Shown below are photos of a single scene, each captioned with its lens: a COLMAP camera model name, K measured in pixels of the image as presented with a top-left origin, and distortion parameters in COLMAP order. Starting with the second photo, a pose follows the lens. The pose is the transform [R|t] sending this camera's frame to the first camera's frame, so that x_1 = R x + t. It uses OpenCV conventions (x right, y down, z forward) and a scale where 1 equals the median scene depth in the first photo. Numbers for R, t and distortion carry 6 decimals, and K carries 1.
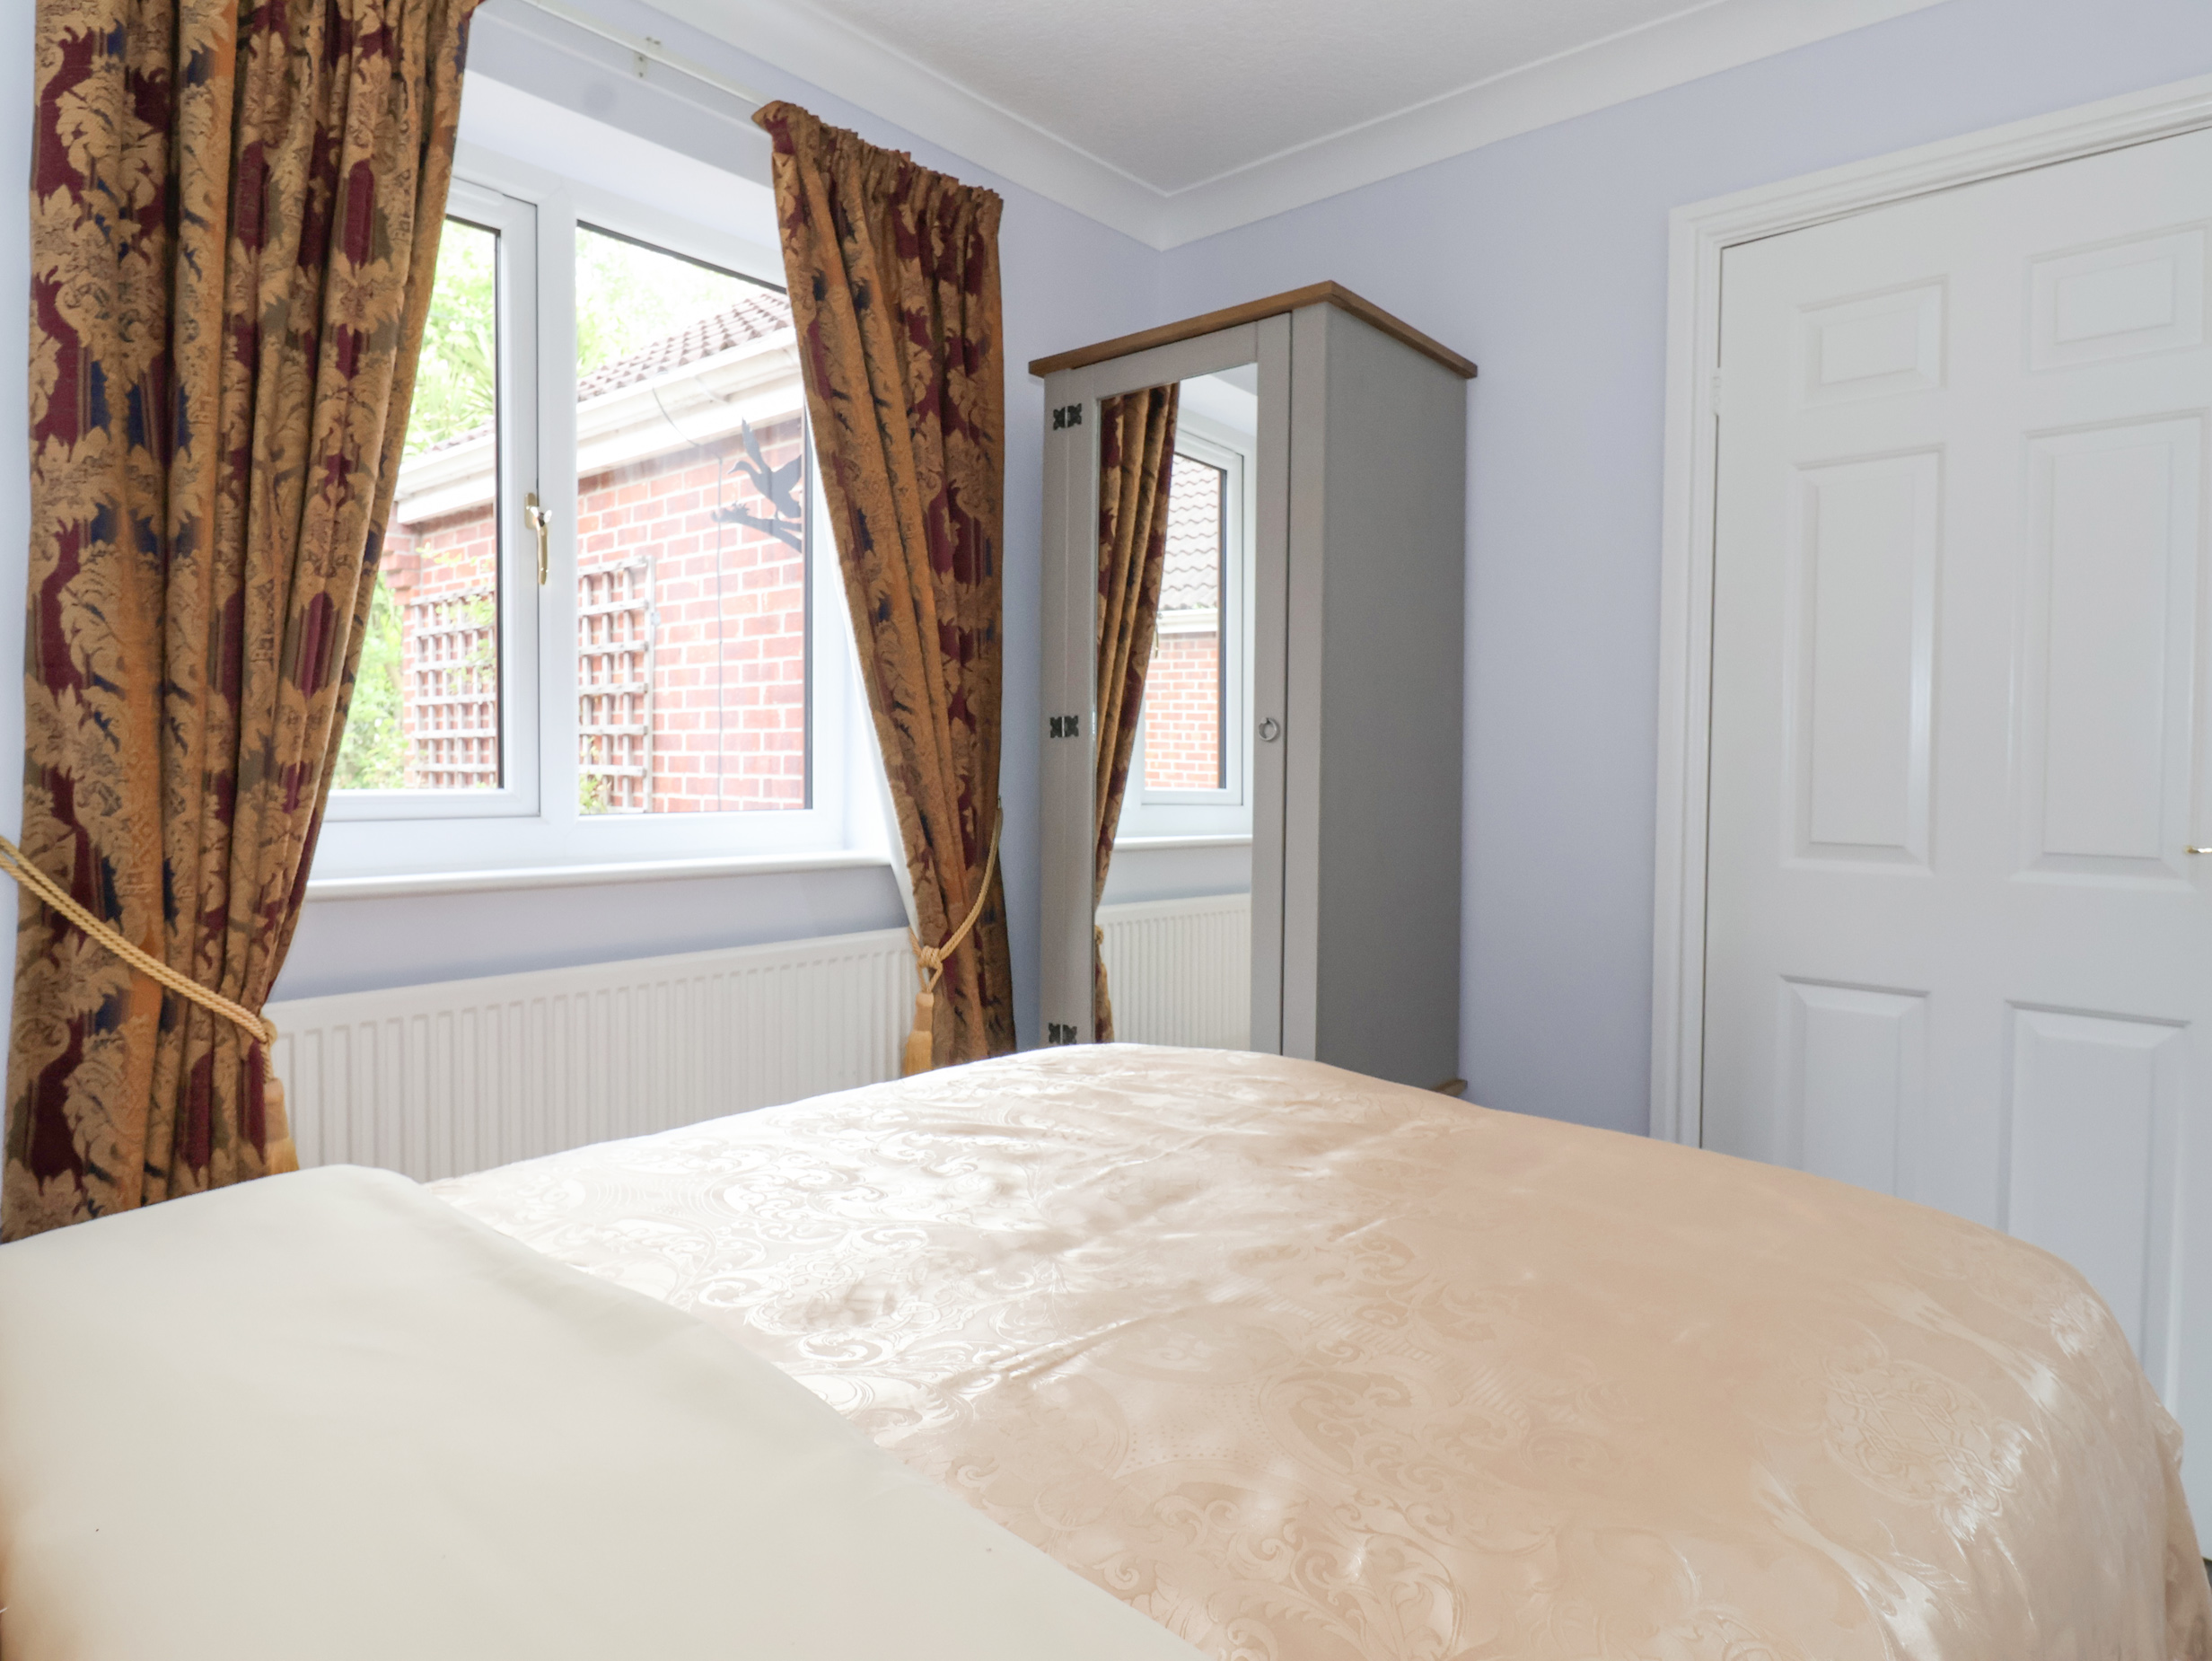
lens RADIAL K [[1325.6, 0, 1109.7], [0, 1325.6, 779.2], [0, 0, 1]] dist [0.003265, 0.000644]
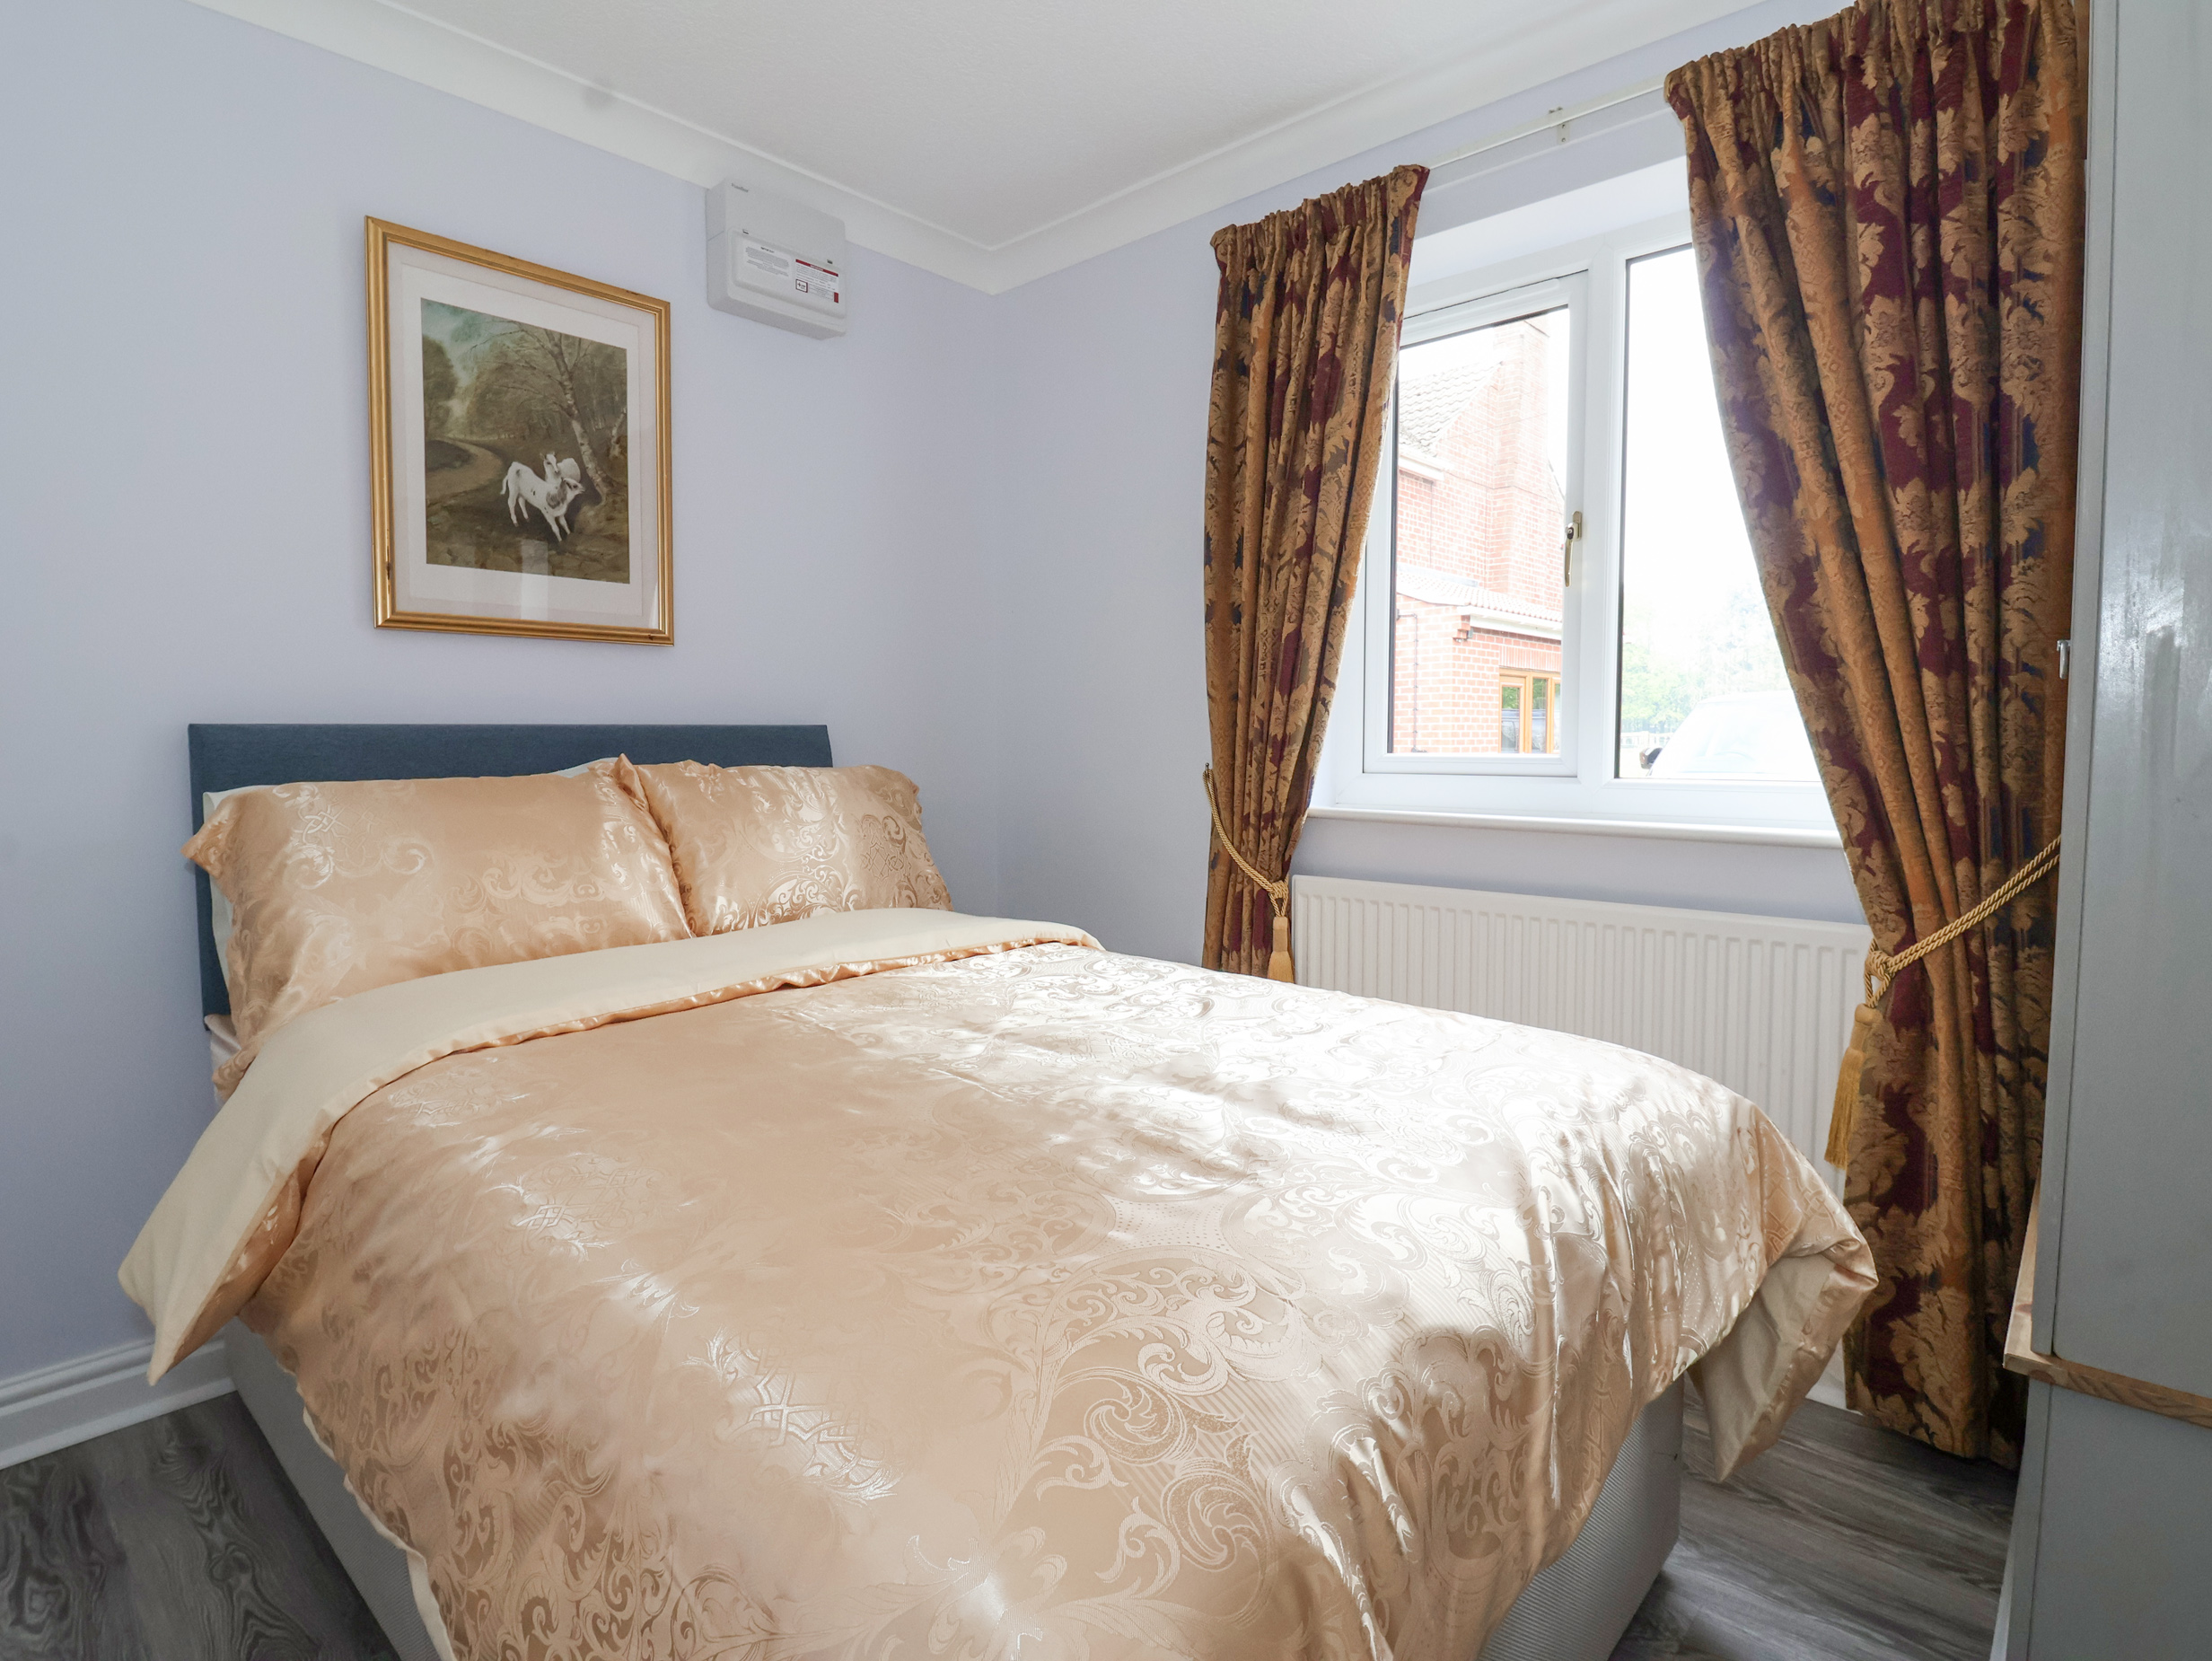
lens RADIAL K [[1156.1, 0, 1086.4], [0, 1156.1, 810.5], [0, 0, 1]] dist [-0.003608, -0.012690]
pose [[-0.037361, 0.045738, -0.998255, 0.628089], [-0.015304, 0.998809, 0.046336, 0.014644], [0.999185, 0.017008, -0.036616, 0.568183]]
